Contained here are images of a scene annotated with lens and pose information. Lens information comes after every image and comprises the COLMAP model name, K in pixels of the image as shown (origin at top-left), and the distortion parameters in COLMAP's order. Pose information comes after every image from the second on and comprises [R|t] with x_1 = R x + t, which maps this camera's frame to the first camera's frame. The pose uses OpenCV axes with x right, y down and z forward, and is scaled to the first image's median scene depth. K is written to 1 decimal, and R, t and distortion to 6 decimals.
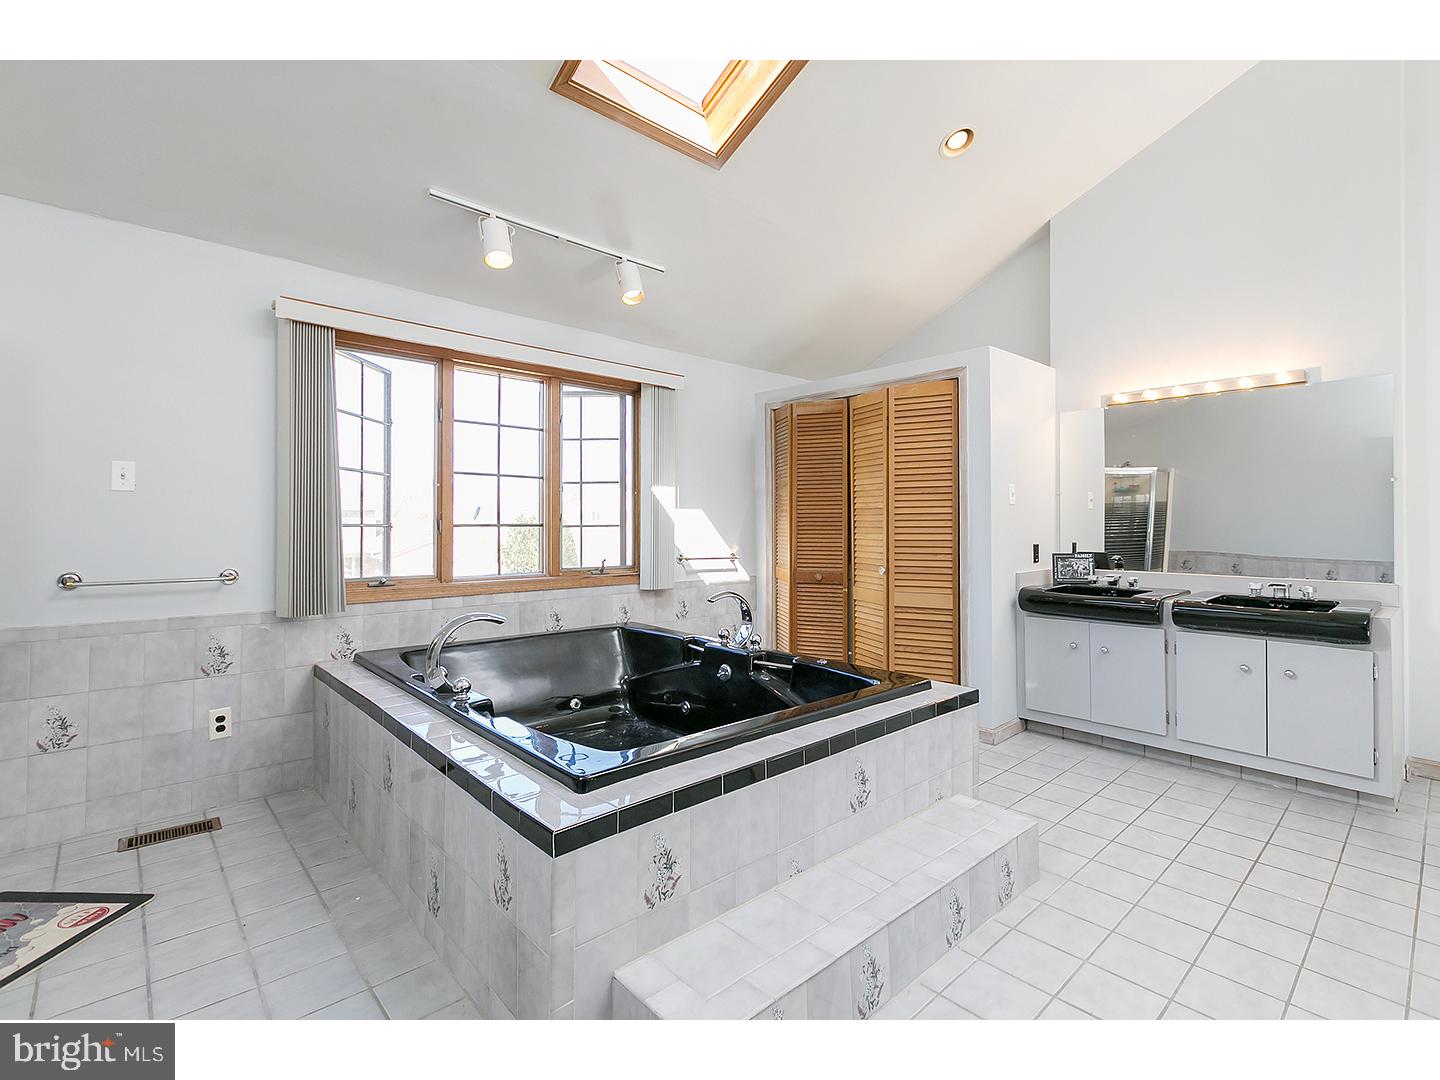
lens RADIAL K [[691.6, 0, 718.7], [0, 691.6, 516.6], [0, 0, 1]] dist [0.002500, 0.000181]
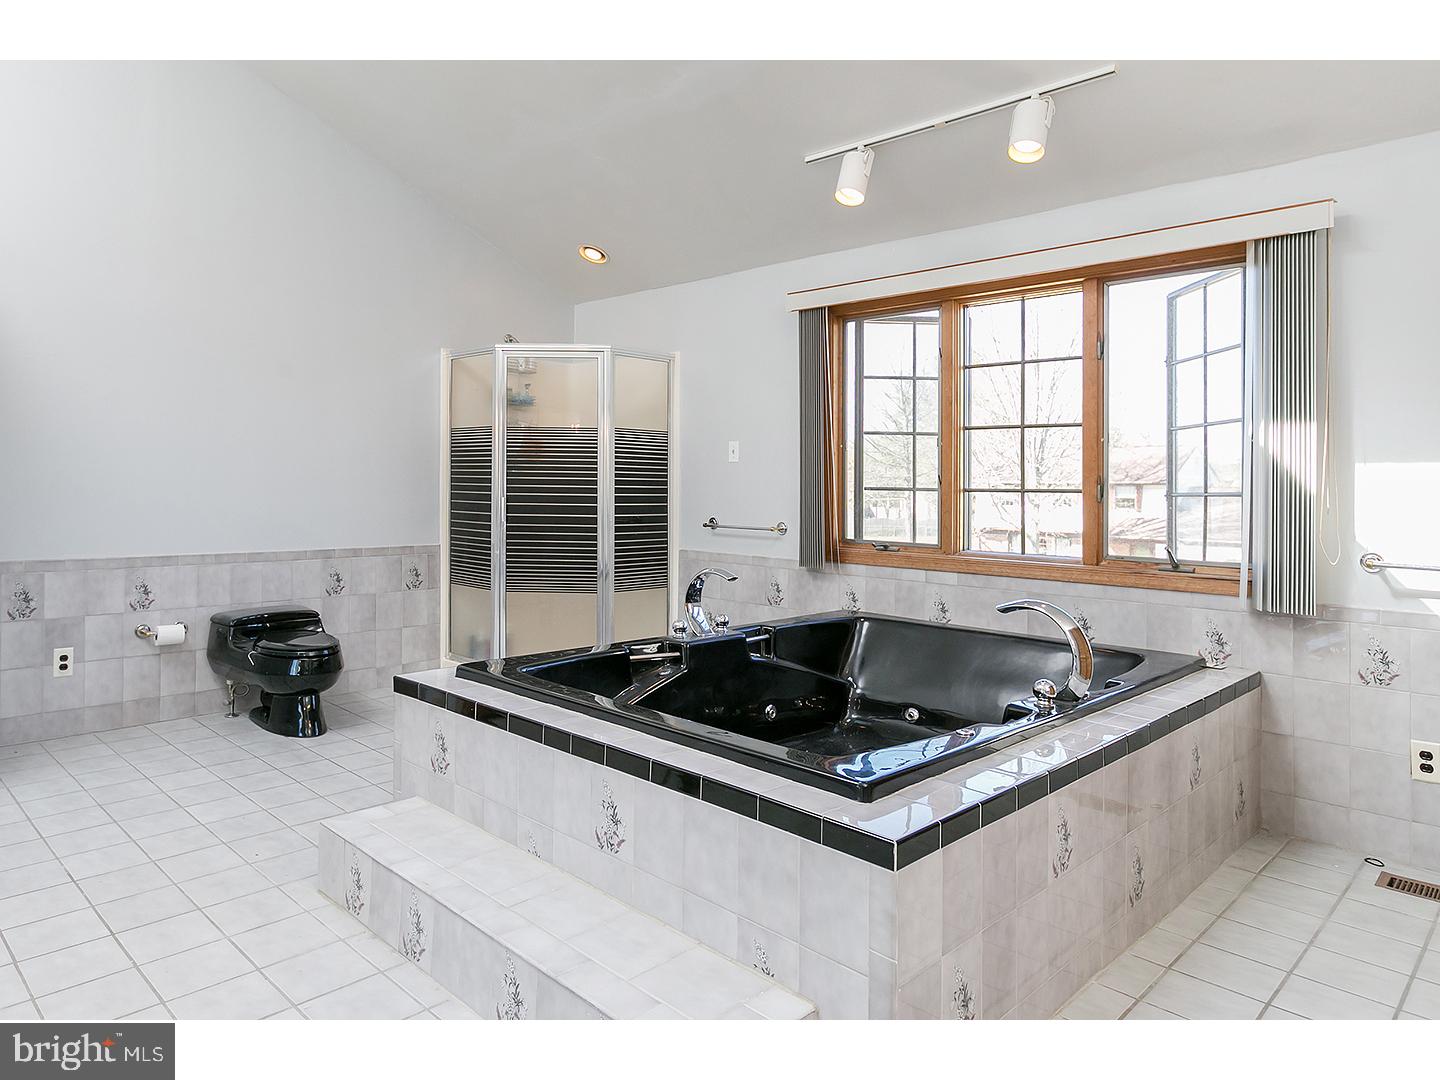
lens RADIAL K [[912.6, 0, 719.2], [0, 912.6, 490.6], [0, 0, 1]] dist [0.003162, -0.000454]
pose [[0.048875, 0.002837, -0.998801, 0.858132], [-0.004066, 0.999988, 0.002641, 0.013934], [0.998797, 0.003932, 0.048886, 0.753657]]
